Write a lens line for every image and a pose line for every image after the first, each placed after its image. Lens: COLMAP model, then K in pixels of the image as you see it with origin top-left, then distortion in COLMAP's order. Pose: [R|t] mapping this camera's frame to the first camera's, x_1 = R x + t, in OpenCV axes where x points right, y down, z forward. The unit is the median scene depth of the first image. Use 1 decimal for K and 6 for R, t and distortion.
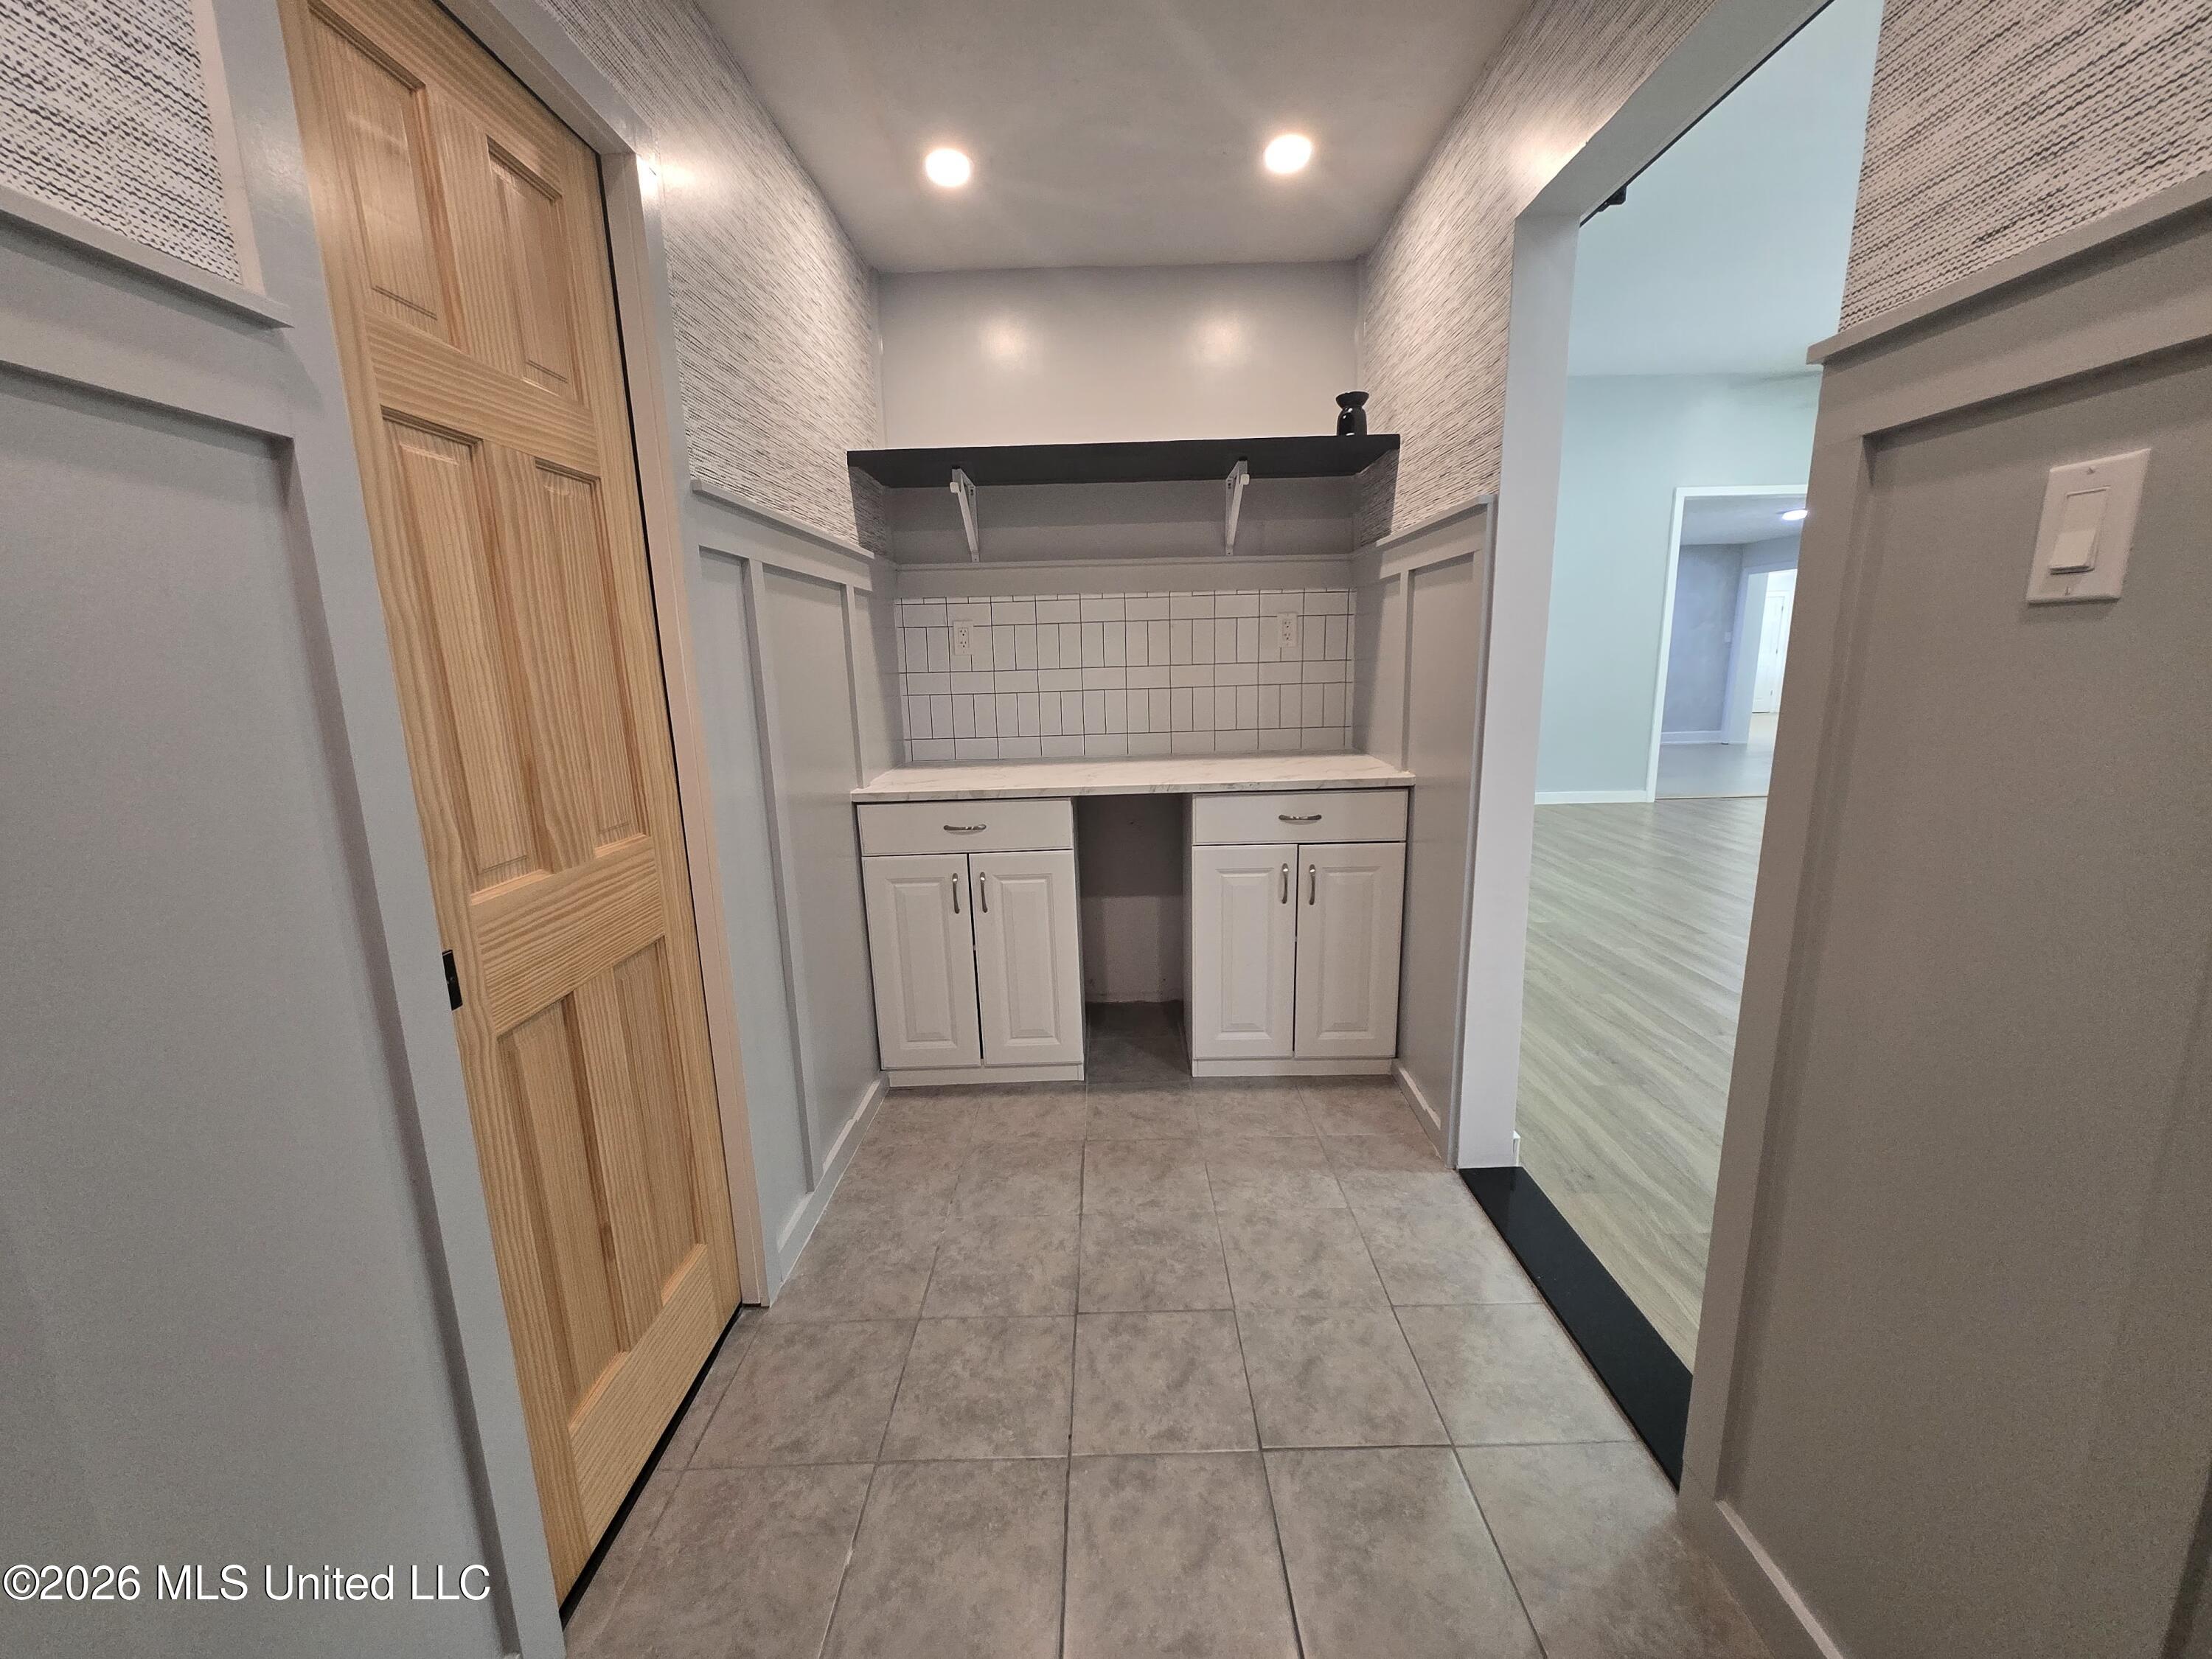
lens RADIAL K [[864.3, 0, 1115.3], [0, 864.3, 831.7], [0, 0, 1]] dist [0.000181, 0.000253]
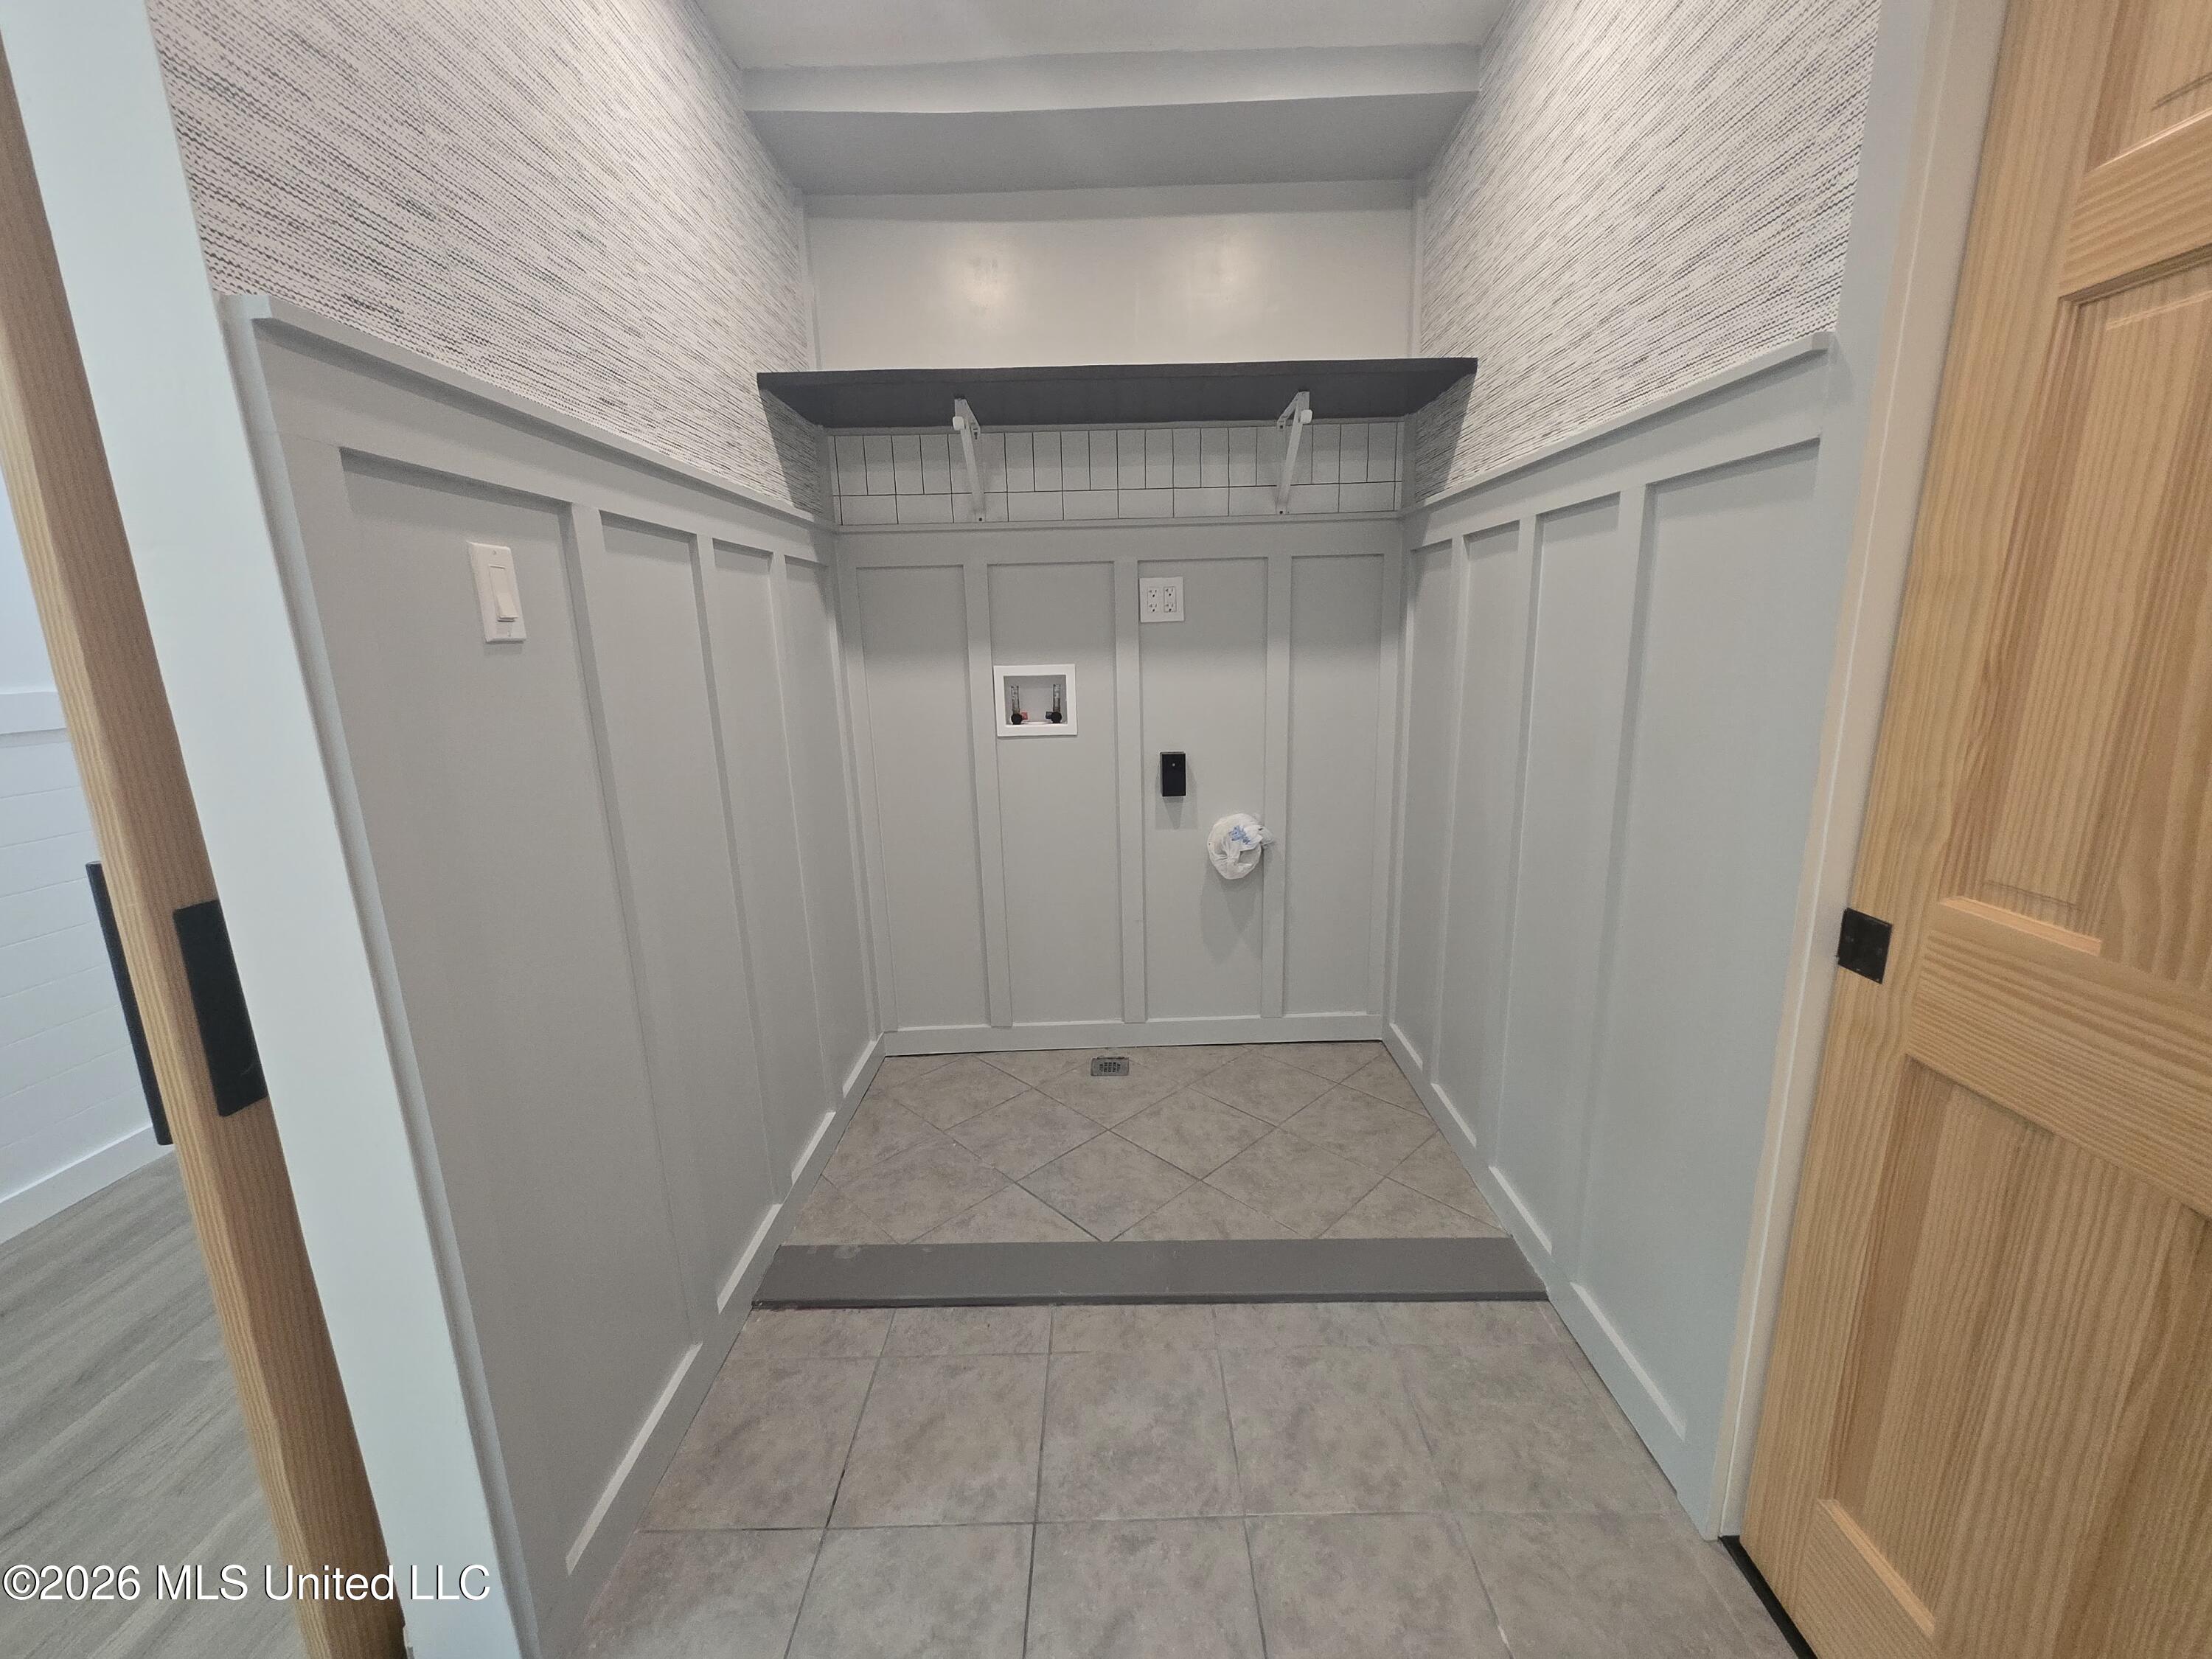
lens RADIAL K [[864.3, 0, 1107.2], [0, 864.3, 833.3], [0, 0, 1]] dist [0.000181, 0.000253]
pose [[-0.998632, 0.045906, 0.025018, 0.029034], [0.052165, 0.906775, 0.418375, -0.210260], [-0.003480, 0.419108, -0.907930, 0.976504]]
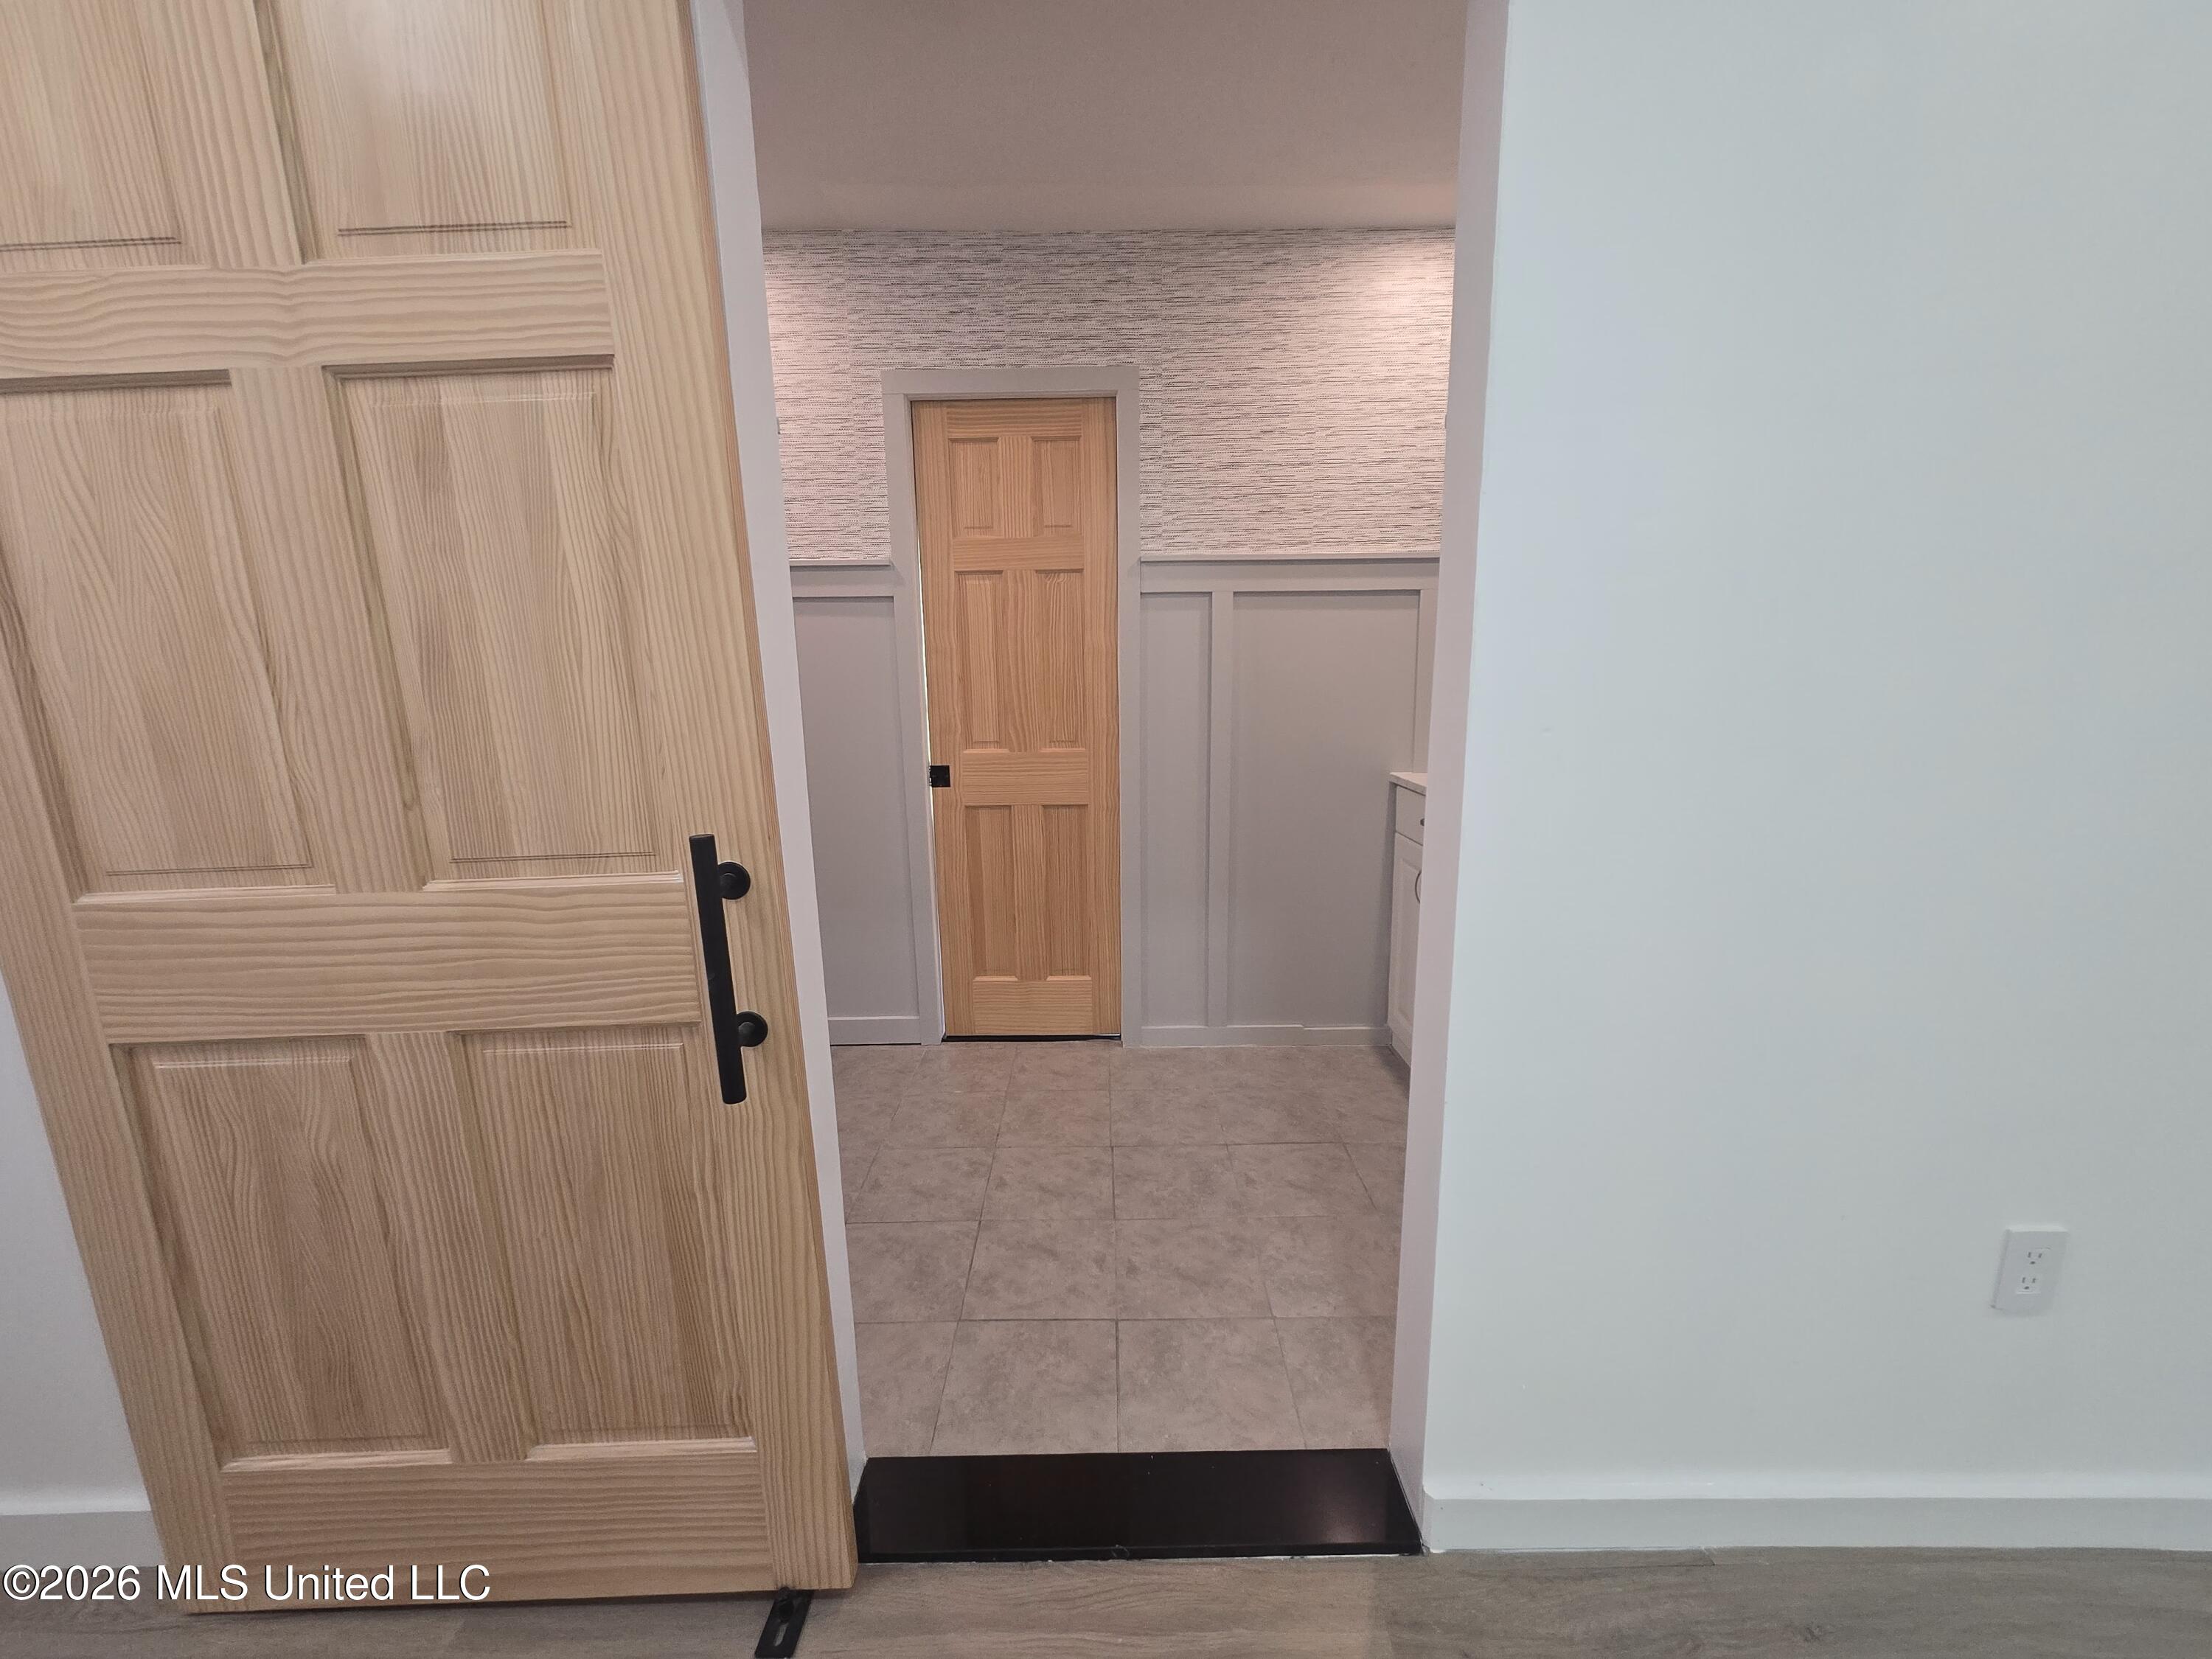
lens RADIAL K [[864.3, 0, 1104.9], [0, 864.3, 839.3], [0, 0, 1]] dist [0.000181, 0.000253]
pose [[-0.002876, 0.220207, -0.975449, 1.062549], [-0.189279, 0.957700, 0.216758, -0.177300], [0.981919, 0.185256, 0.038926, 0.767688]]
